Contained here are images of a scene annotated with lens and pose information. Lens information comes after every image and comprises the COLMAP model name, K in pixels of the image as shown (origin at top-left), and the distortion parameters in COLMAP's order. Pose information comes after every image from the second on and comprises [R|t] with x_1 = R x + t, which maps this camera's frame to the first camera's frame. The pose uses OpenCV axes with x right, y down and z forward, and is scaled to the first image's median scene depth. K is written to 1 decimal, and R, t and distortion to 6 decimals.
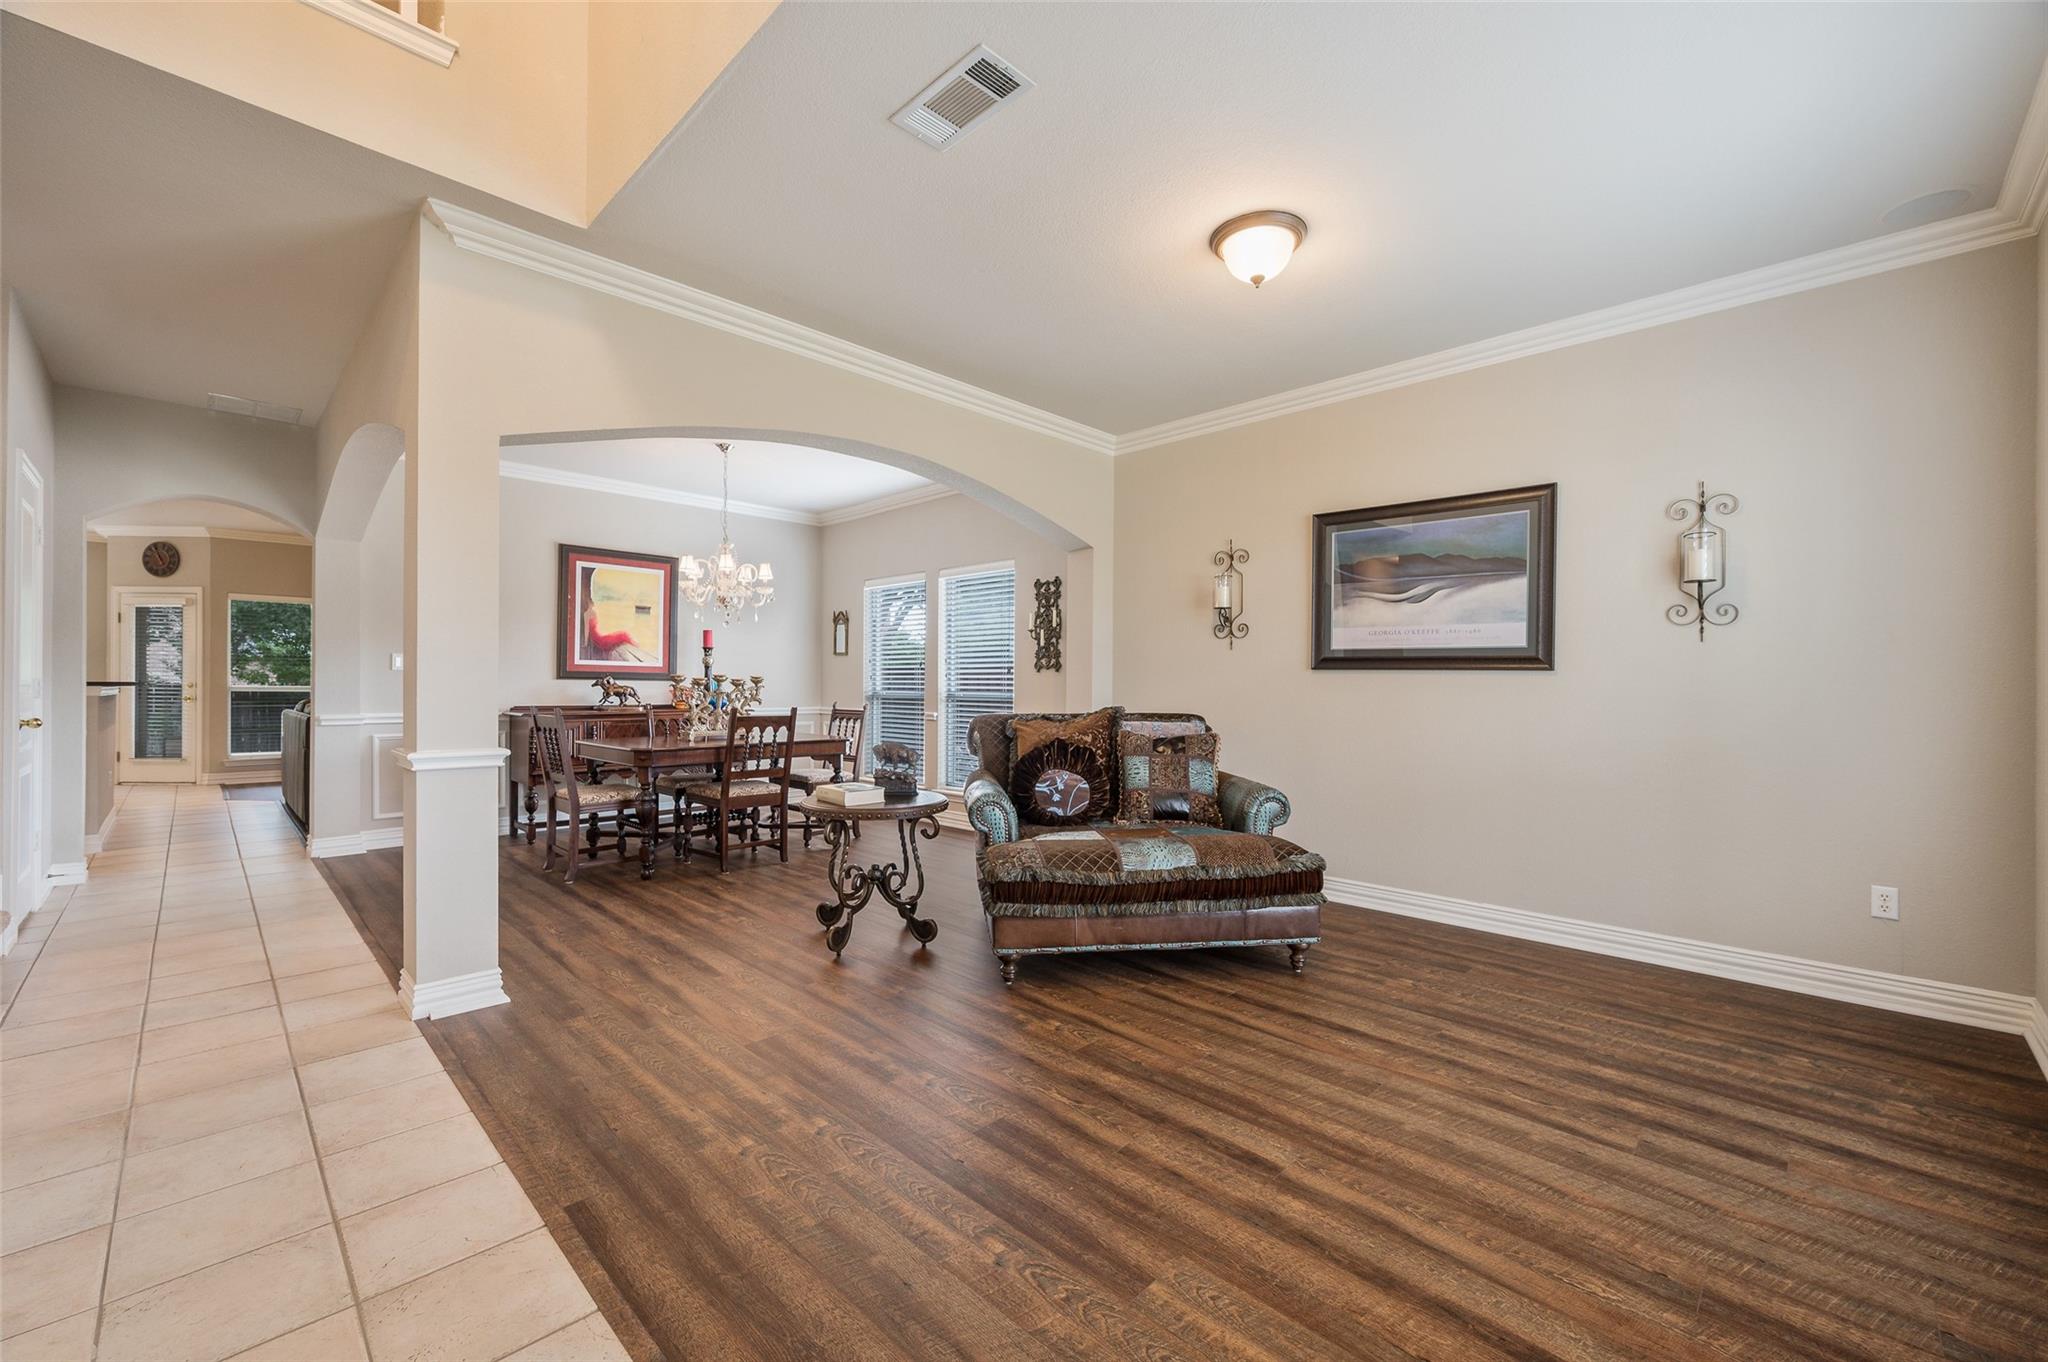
lens RADIAL K [[840.1, 0, 1021.4], [0, 840.1, 688.0], [0, 0, 1]] dist [-0.000113, 0.001431]
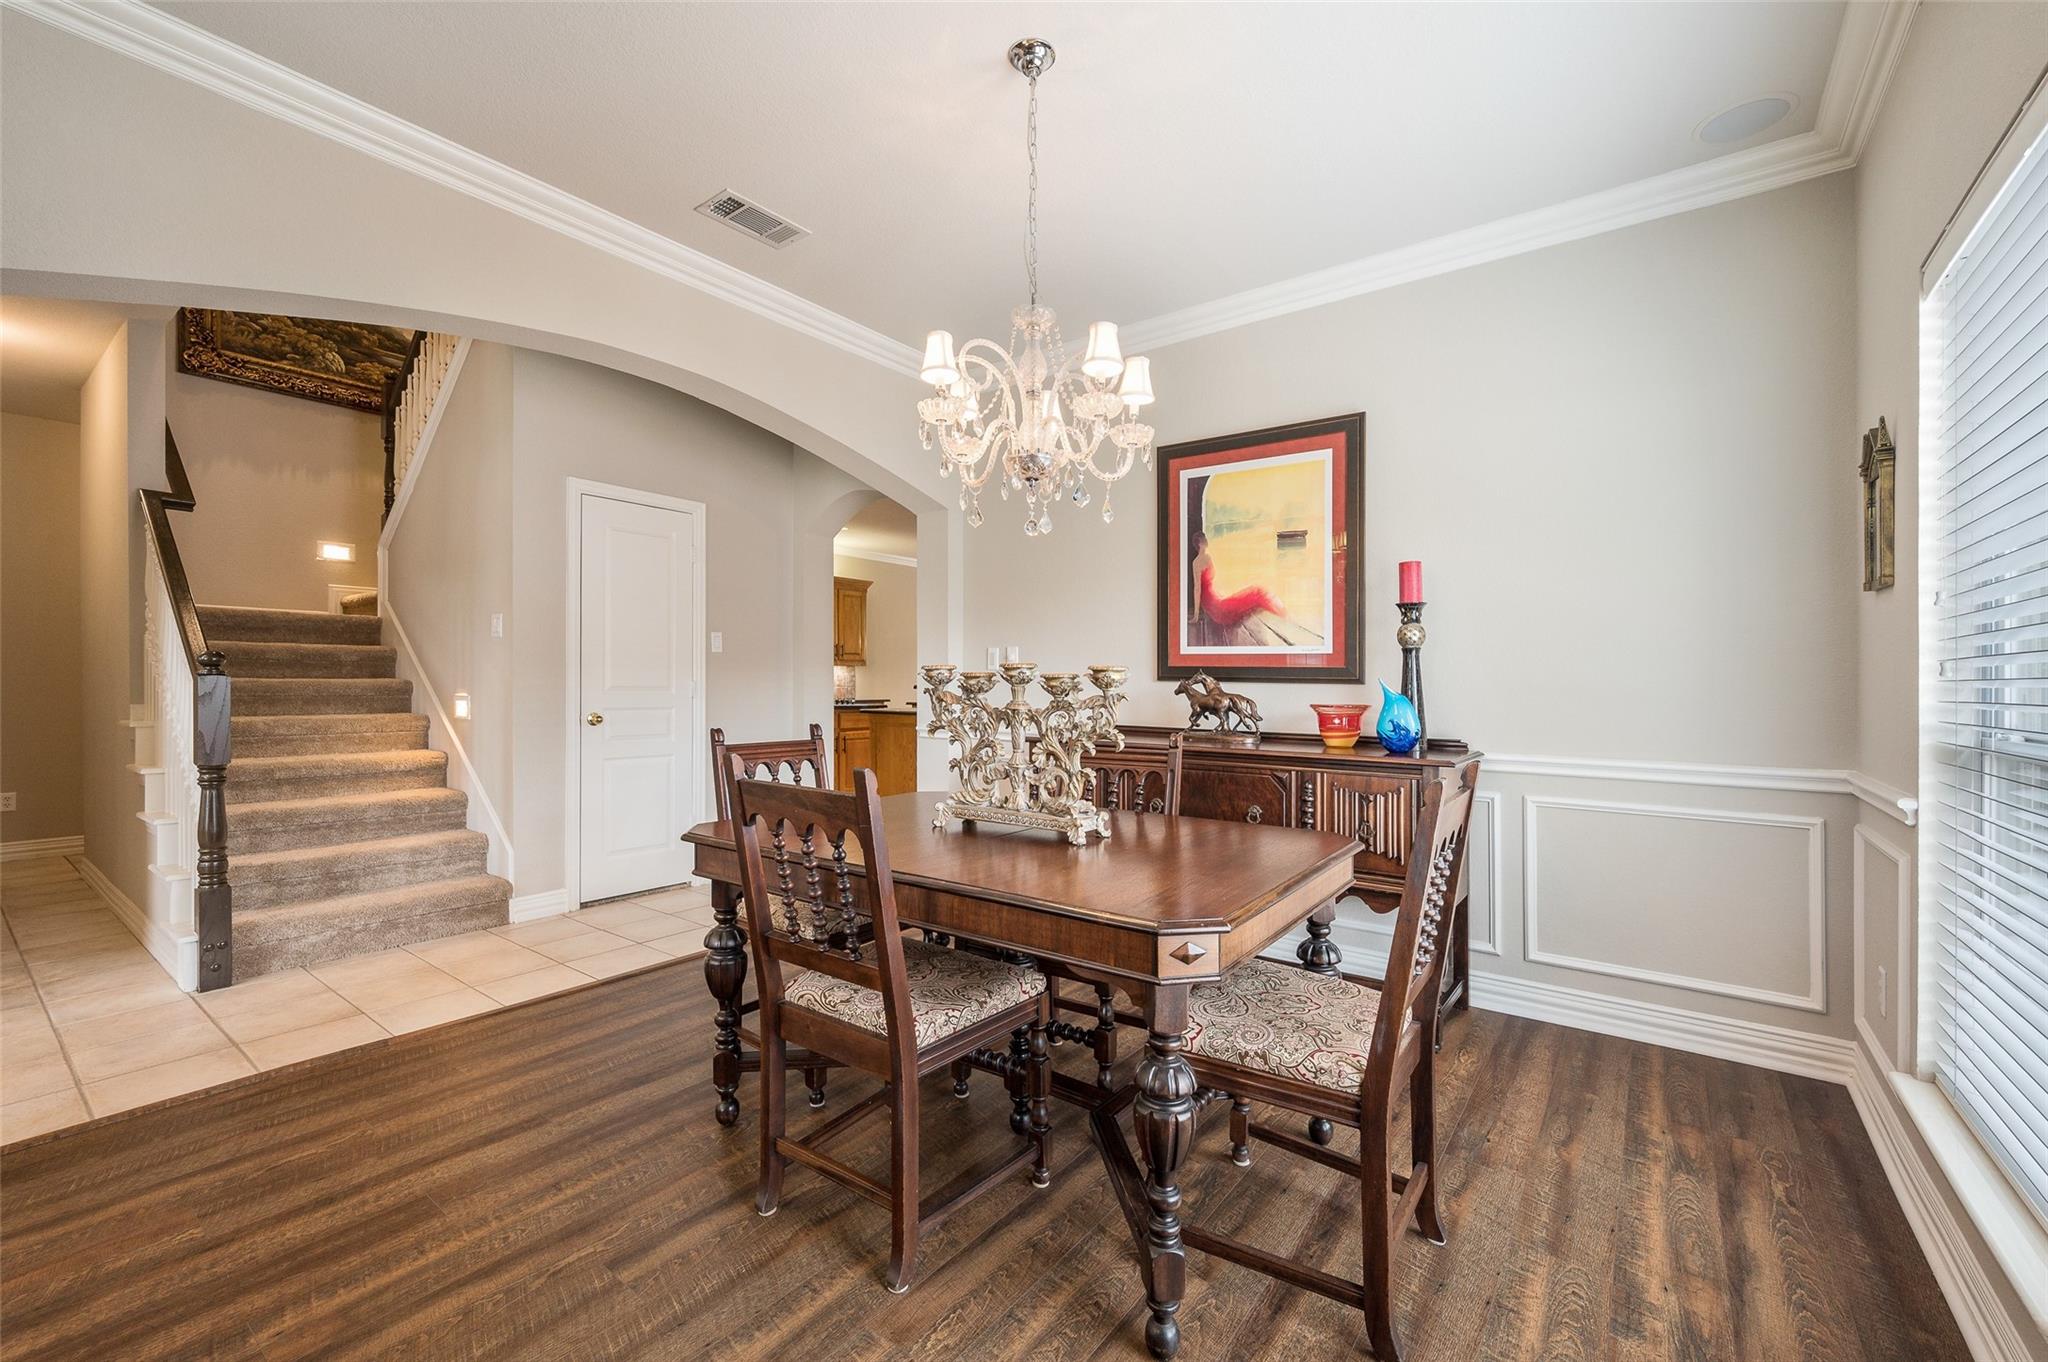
lens RADIAL K [[840.1, 0, 1017.1], [0, 840.1, 688.7], [0, 0, 1]] dist [-0.000113, 0.001431]
pose [[0.134316, 0.001234, -0.990938, 0.013776], [-0.012776, 0.999918, -0.000486, -0.003976], [0.990856, 0.012726, 0.134321, 0.819047]]
